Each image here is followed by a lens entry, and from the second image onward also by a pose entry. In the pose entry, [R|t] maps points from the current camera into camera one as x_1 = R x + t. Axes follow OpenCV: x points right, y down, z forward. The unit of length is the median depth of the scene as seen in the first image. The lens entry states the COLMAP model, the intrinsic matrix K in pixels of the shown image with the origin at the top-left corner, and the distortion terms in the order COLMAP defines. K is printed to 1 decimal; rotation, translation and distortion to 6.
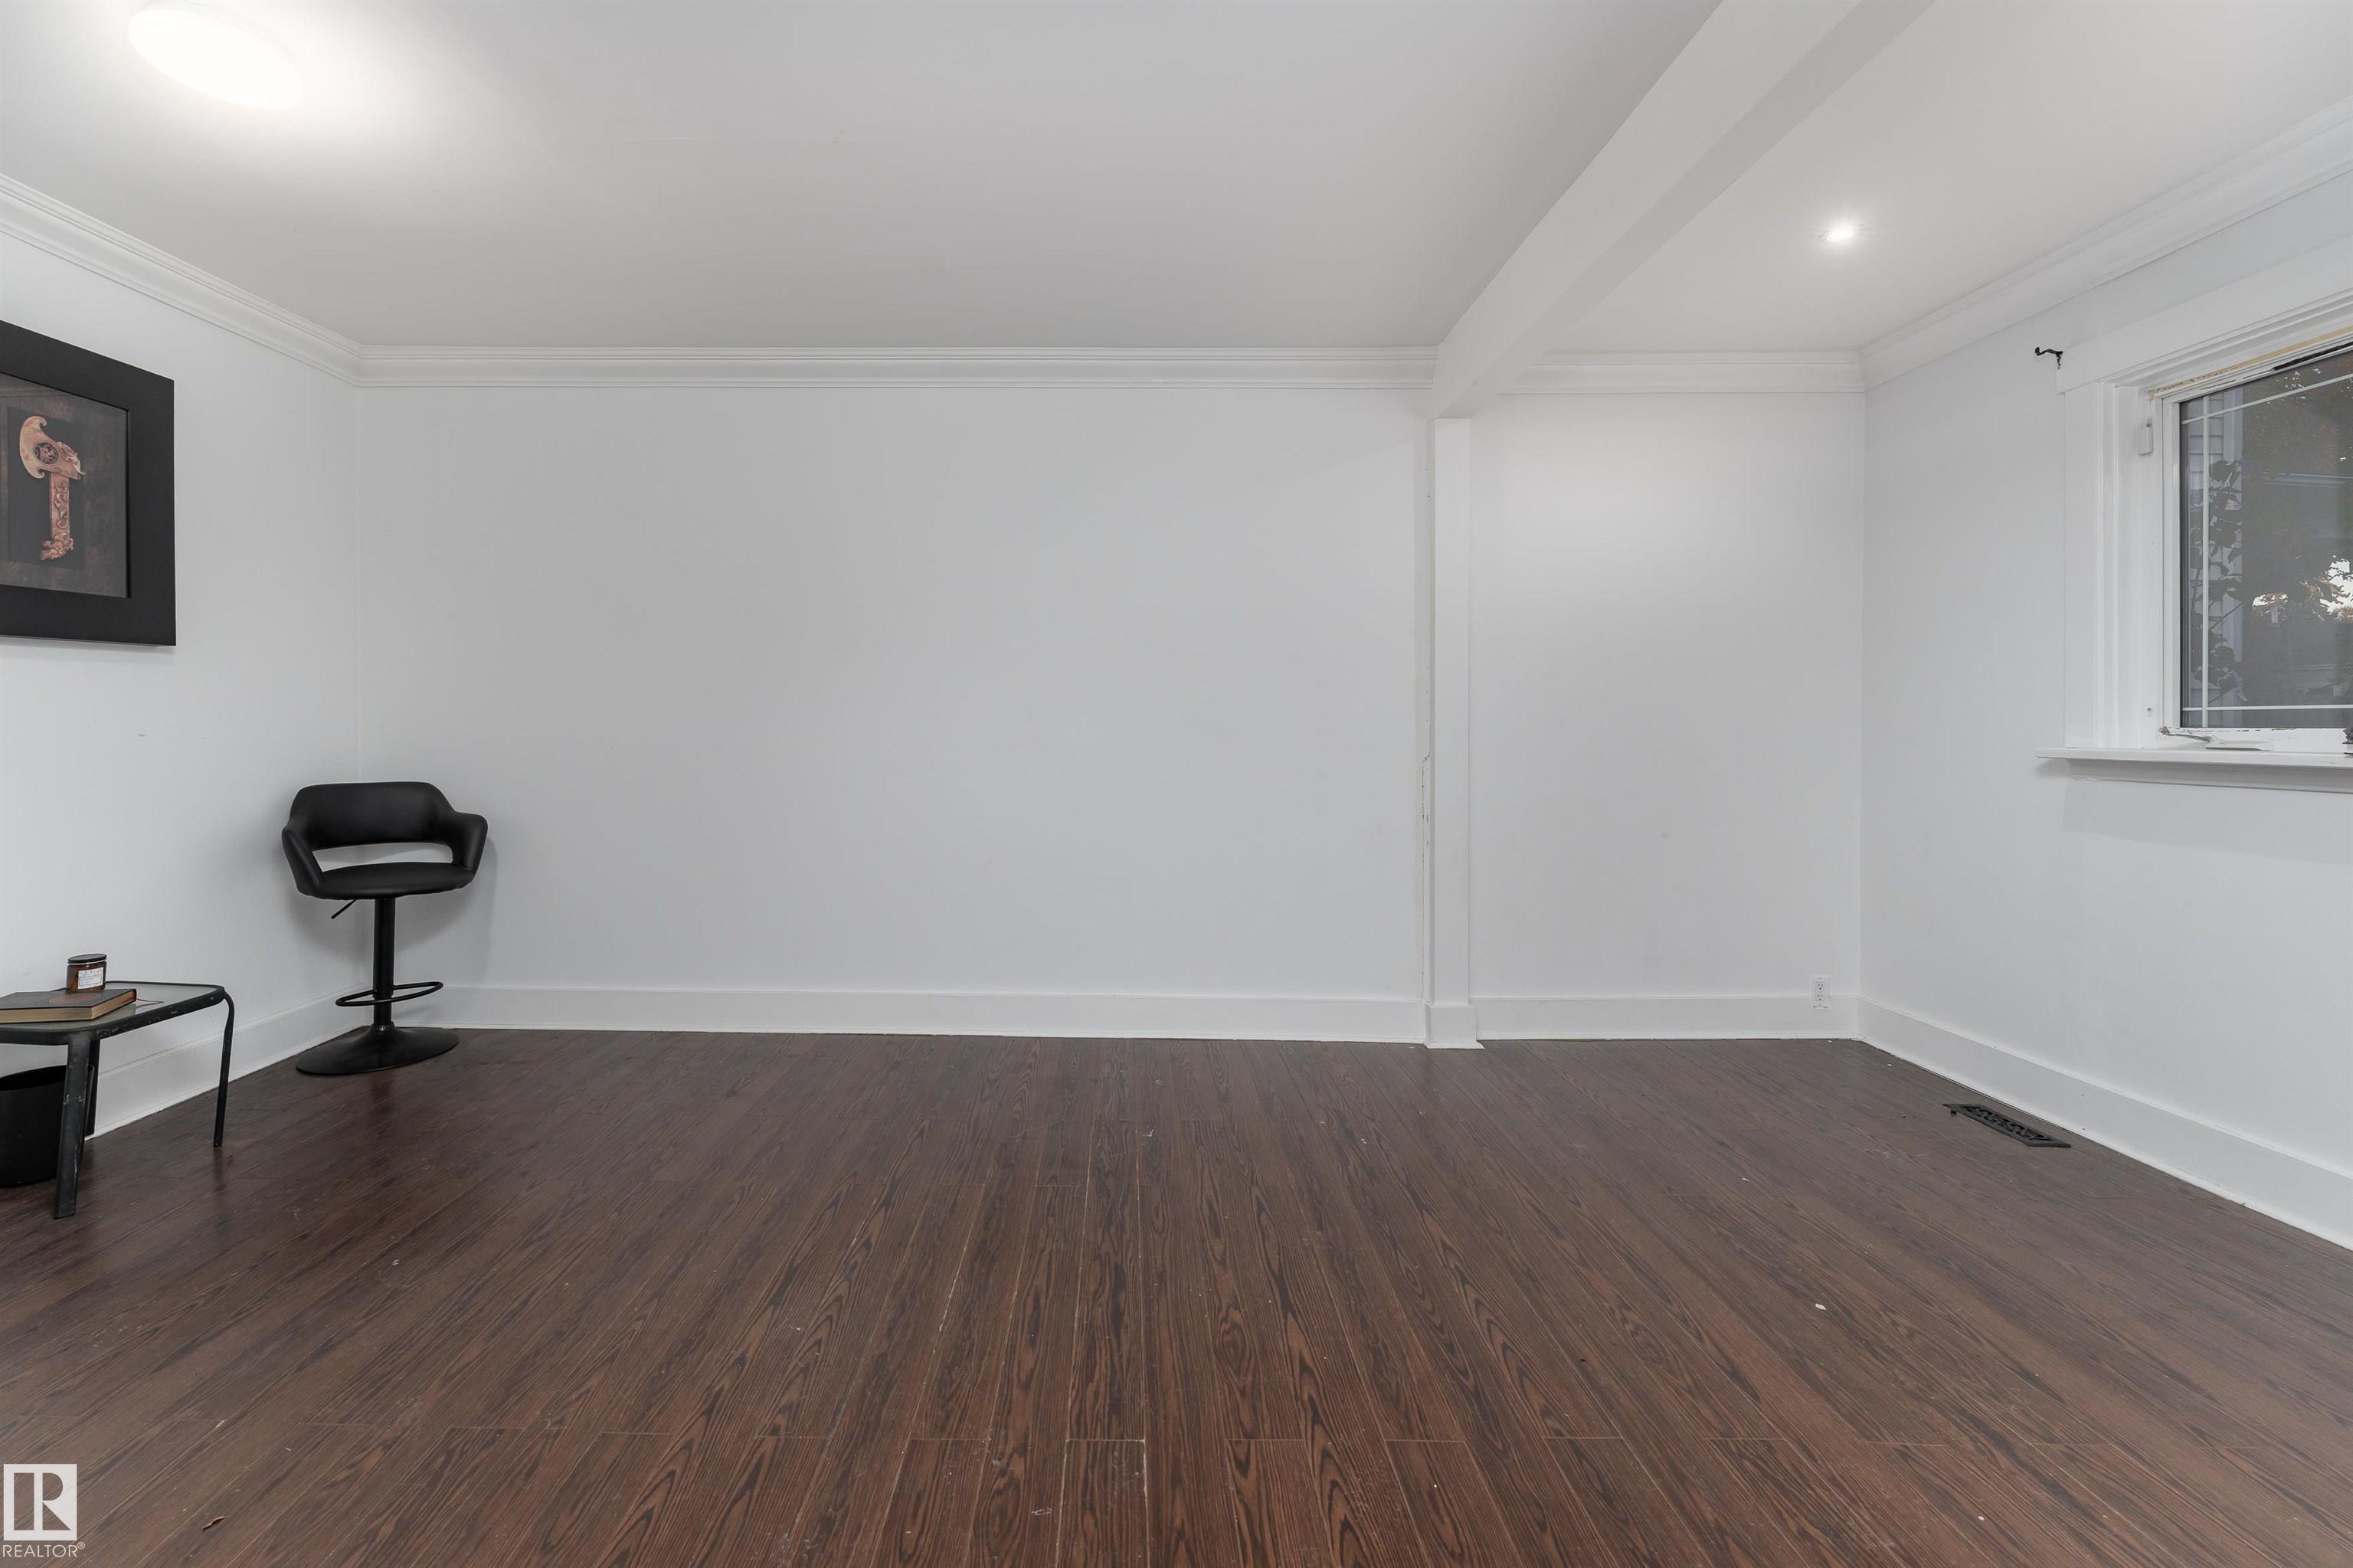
lens RADIAL K [[962.8, 0, 1094.7], [0, 962.8, 714.8], [0, 0, 1]] dist [0.001880, 0.000184]
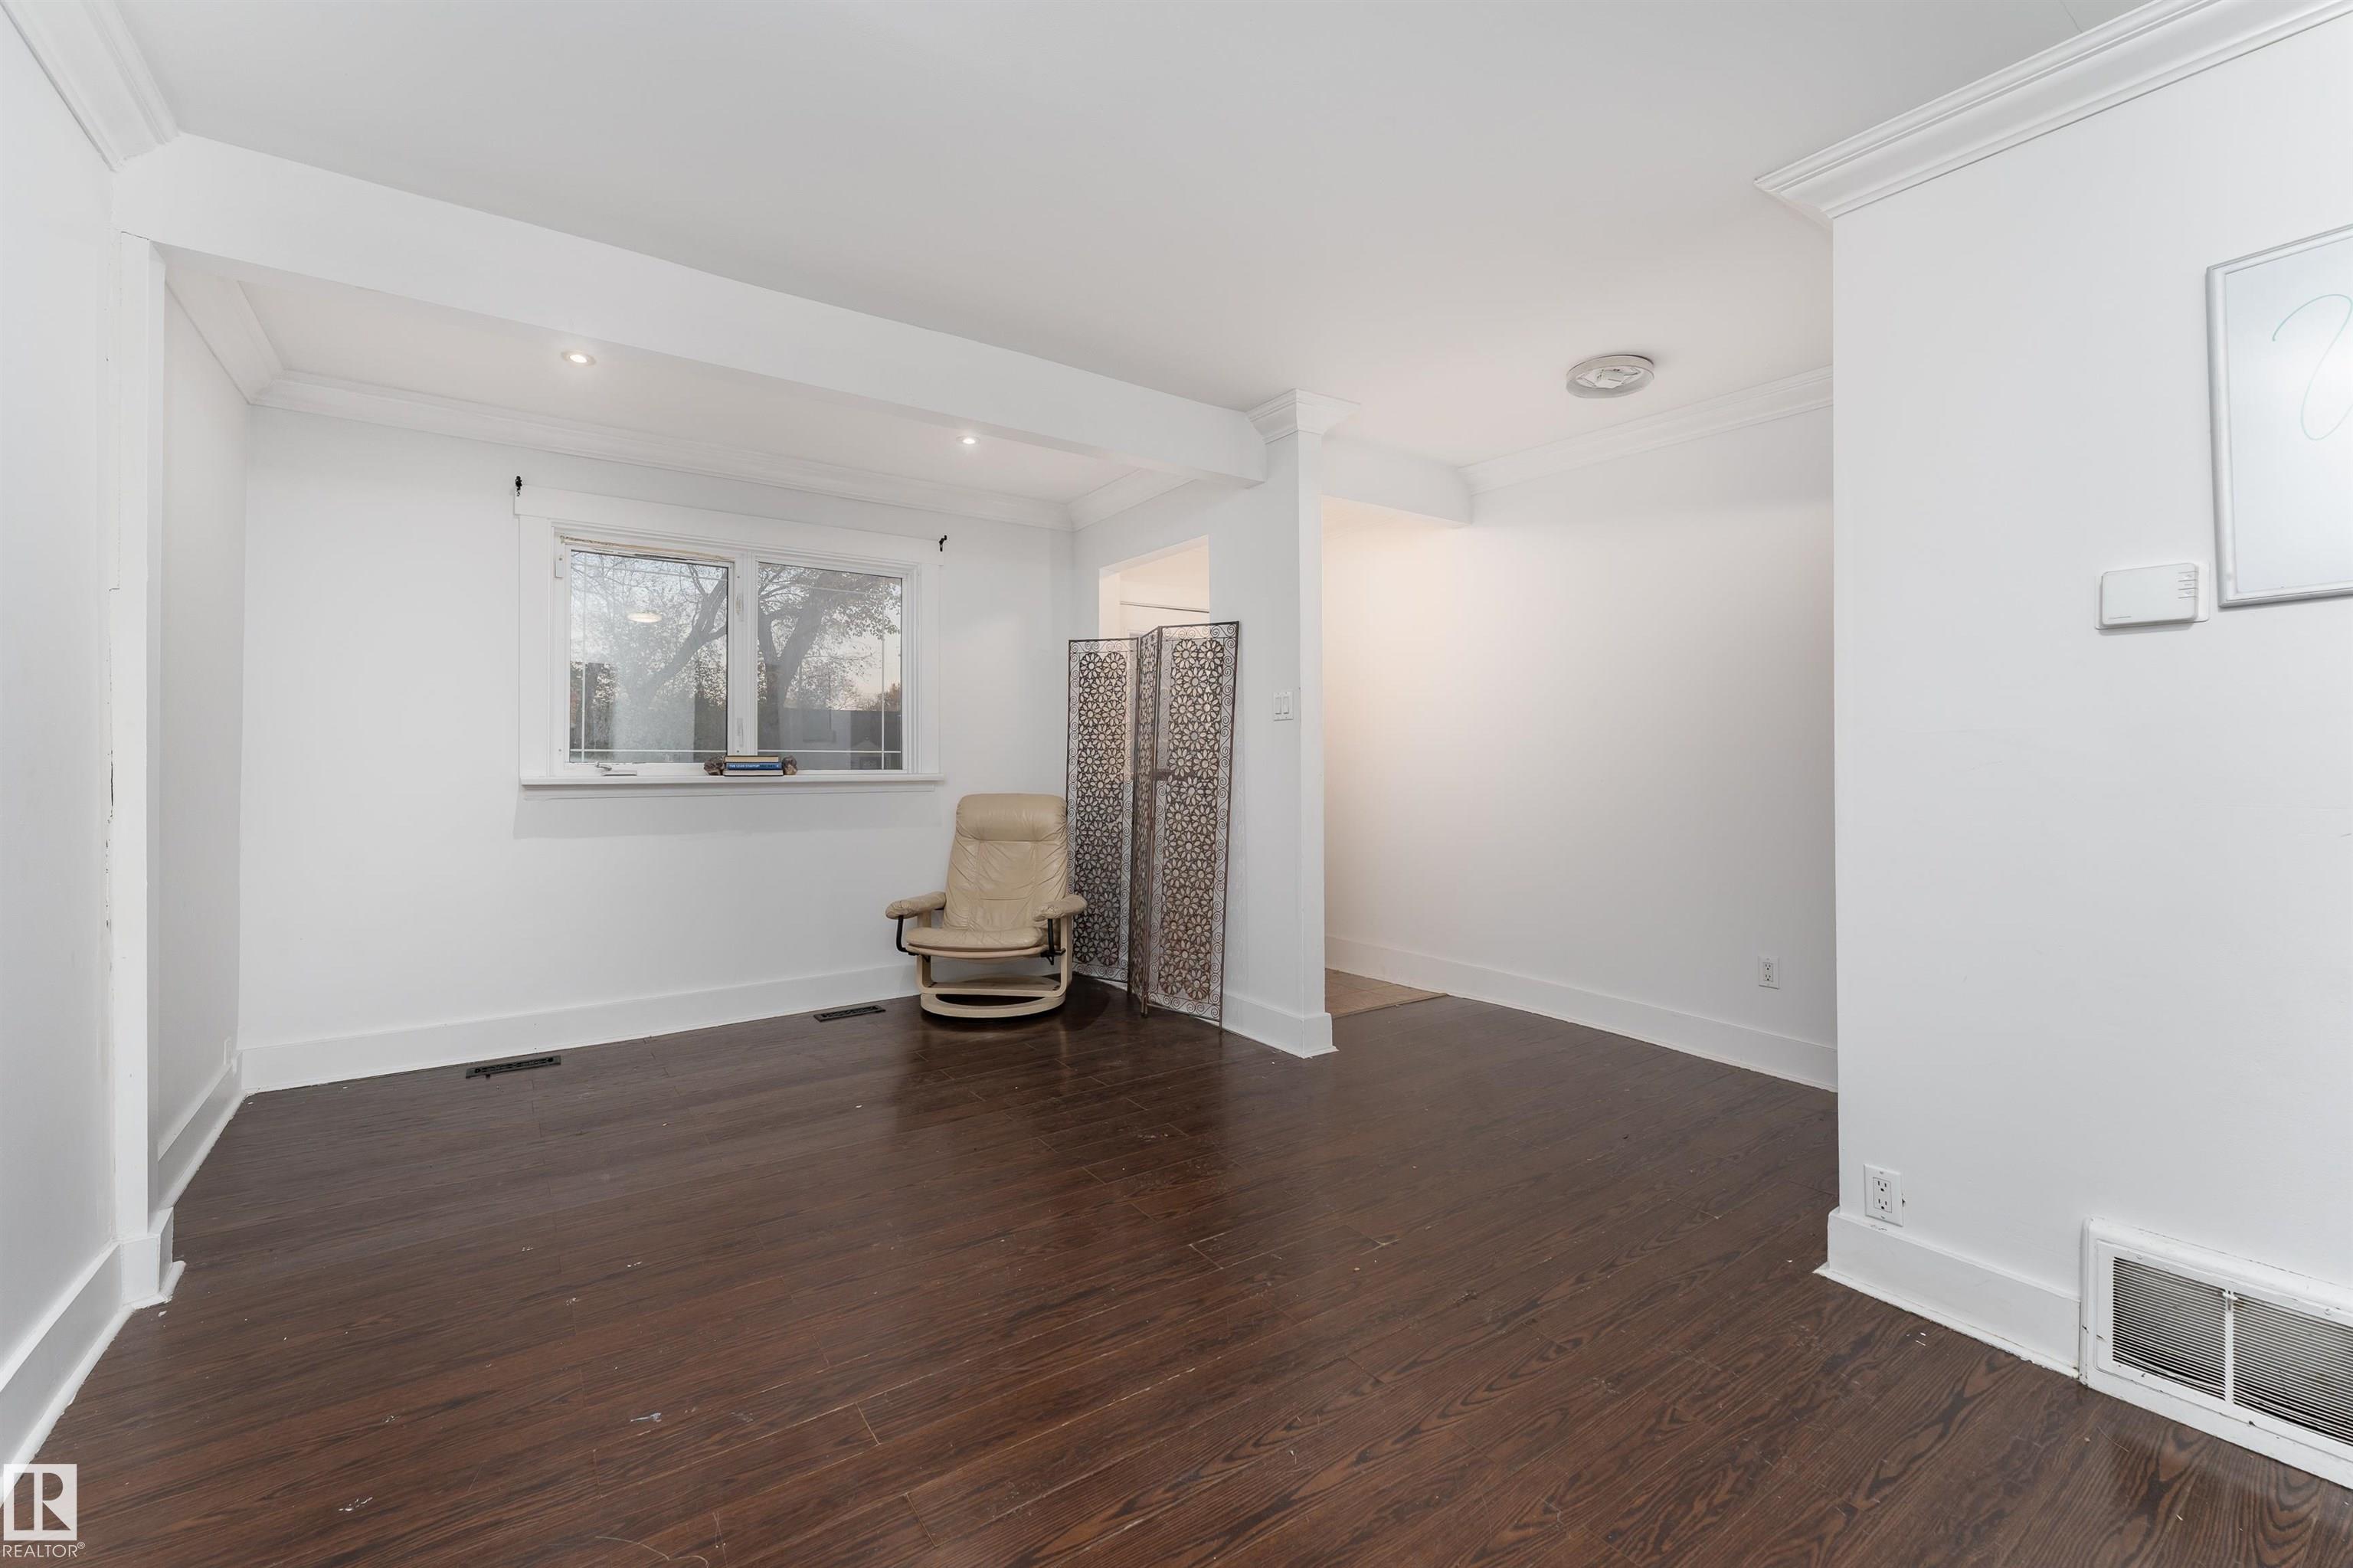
lens RADIAL K [[962.8, 0, 1173.4], [0, 962.8, 774.9], [0, 0, 1]] dist [0.001880, 0.000184]
pose [[-0.603974, -0.014372, 0.796874, -0.907576], [-0.014588, 0.999869, 0.006976, 0.014707], [-0.796871, -0.007411, -0.604105, 1.576987]]
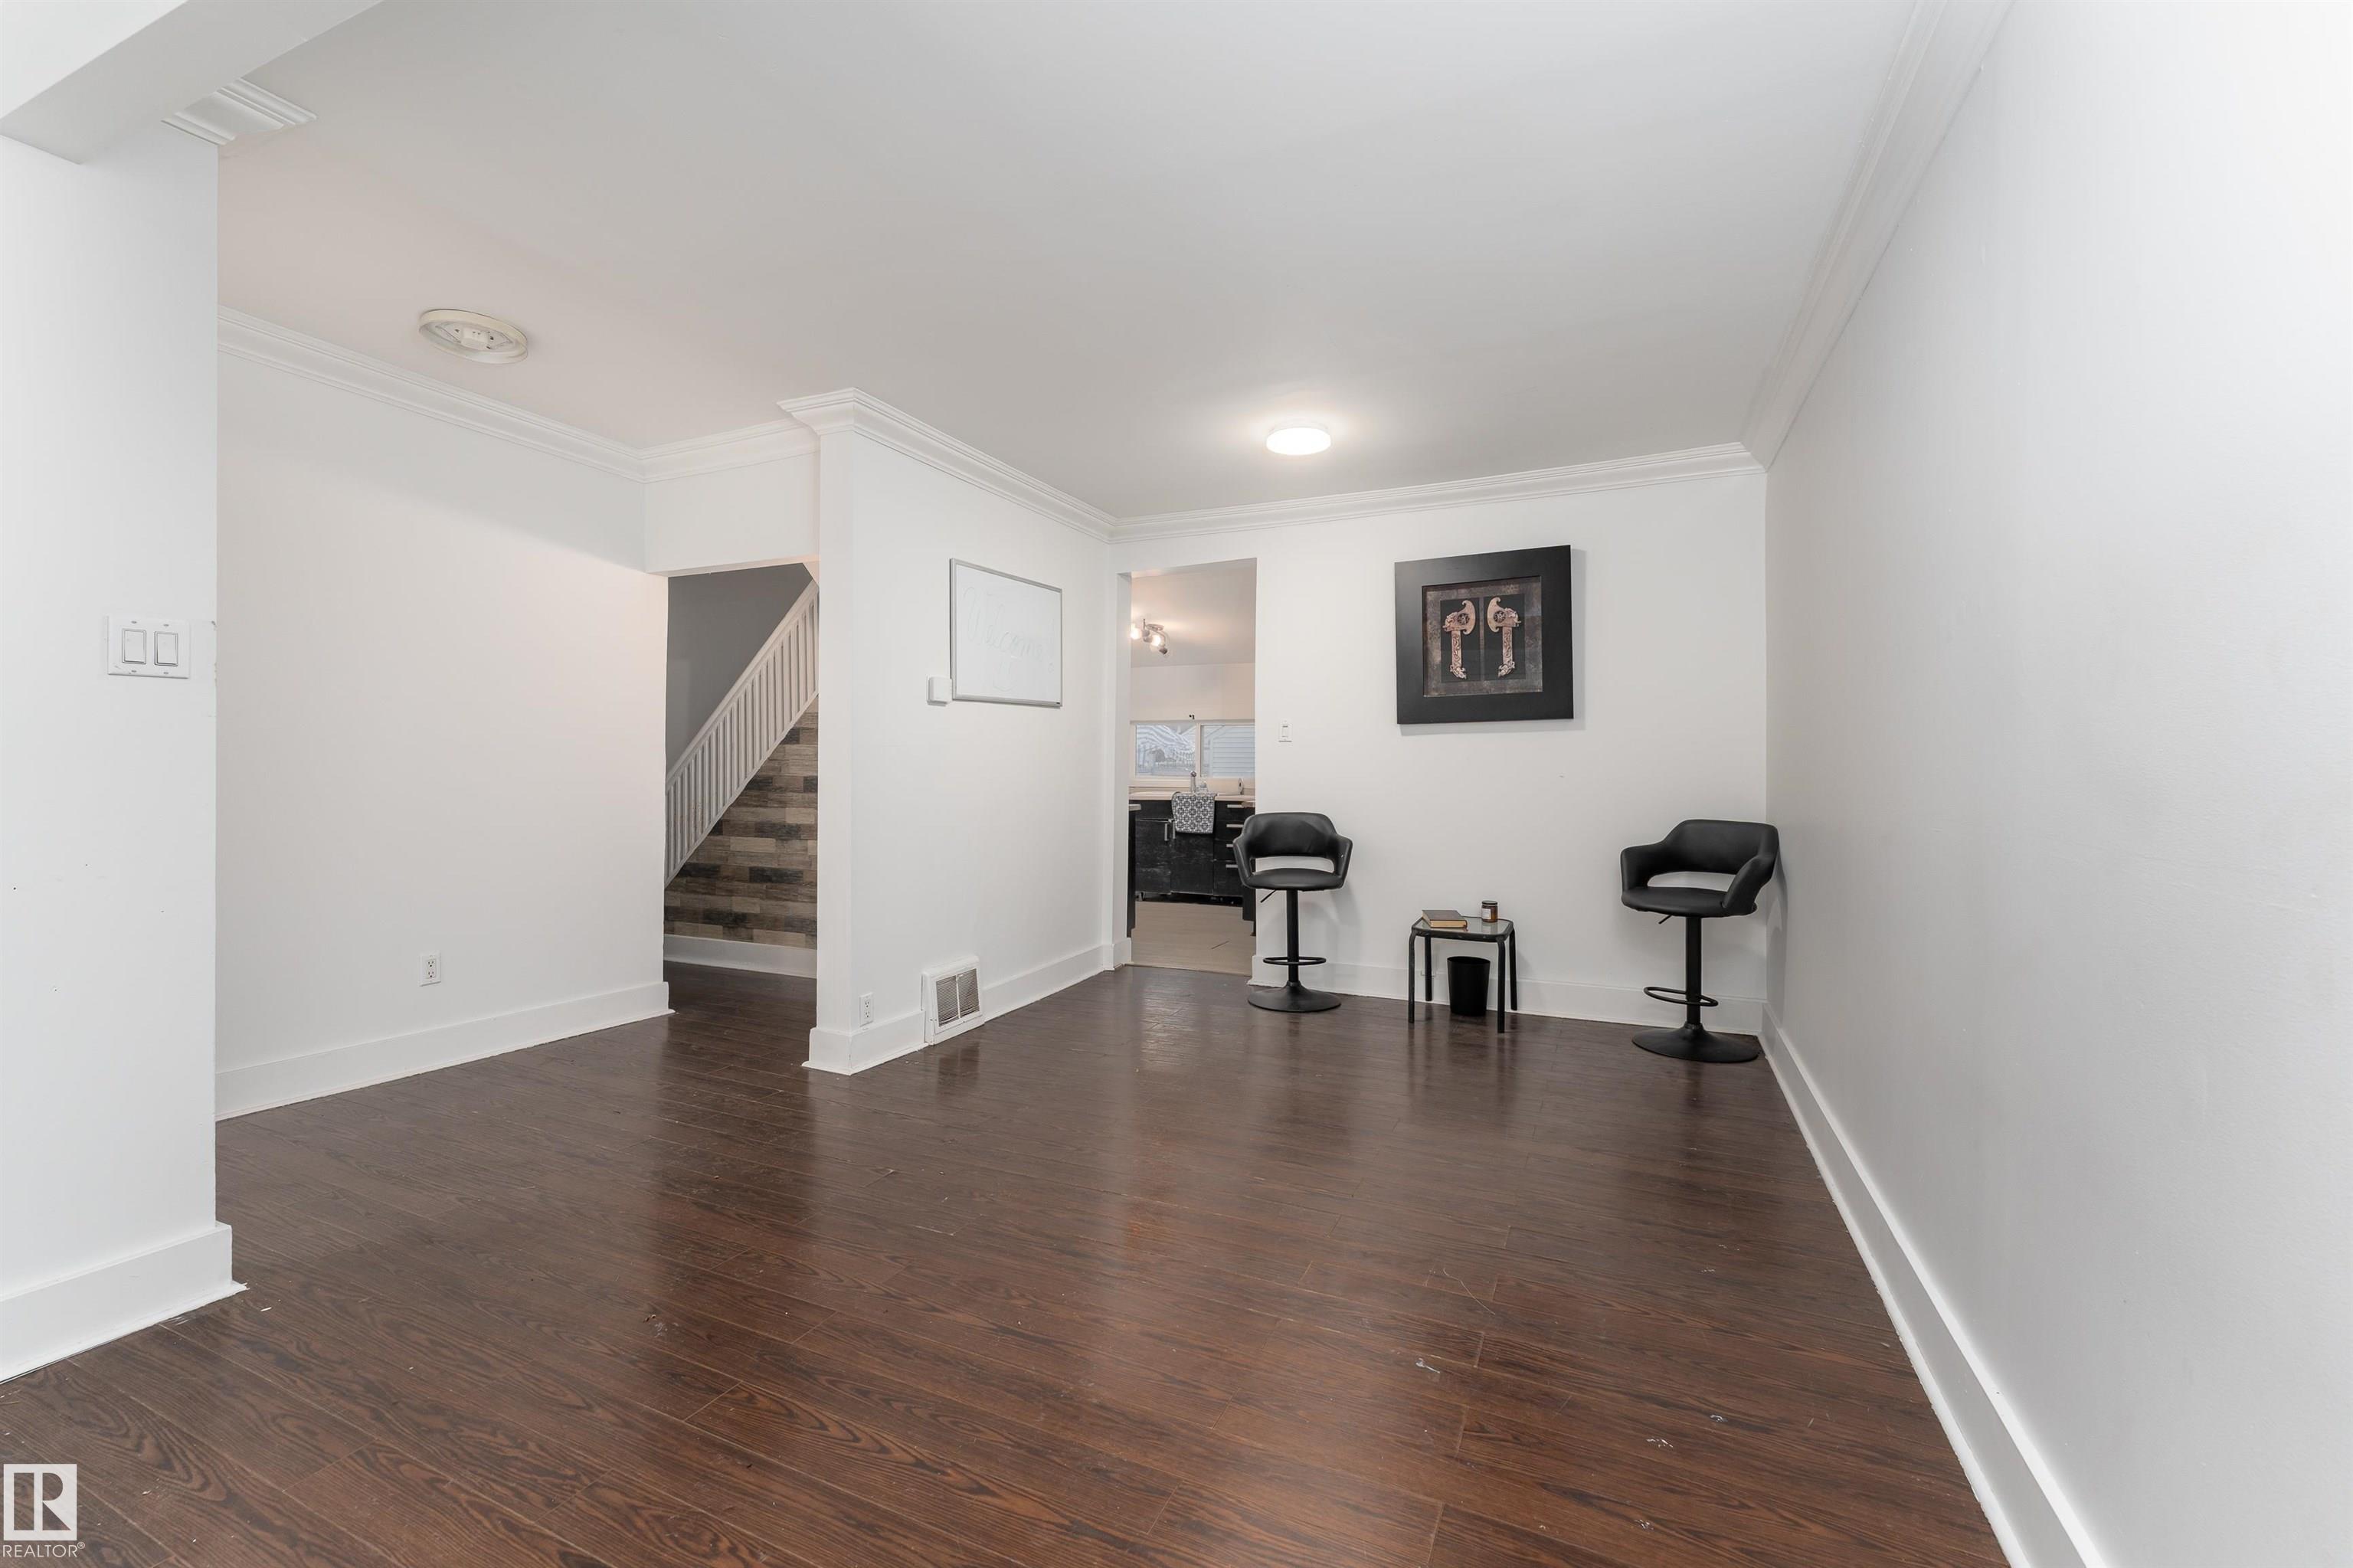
lens RADIAL K [[962.8, 0, 1171.5], [0, 962.8, 770.7], [0, 0, 1]] dist [0.001880, 0.000184]
pose [[-0.387483, 0.000730, -0.921877, 1.084660], [0.003082, 0.999995, -0.000504, 0.015644], [0.921872, -0.003036, -0.387483, 1.569533]]
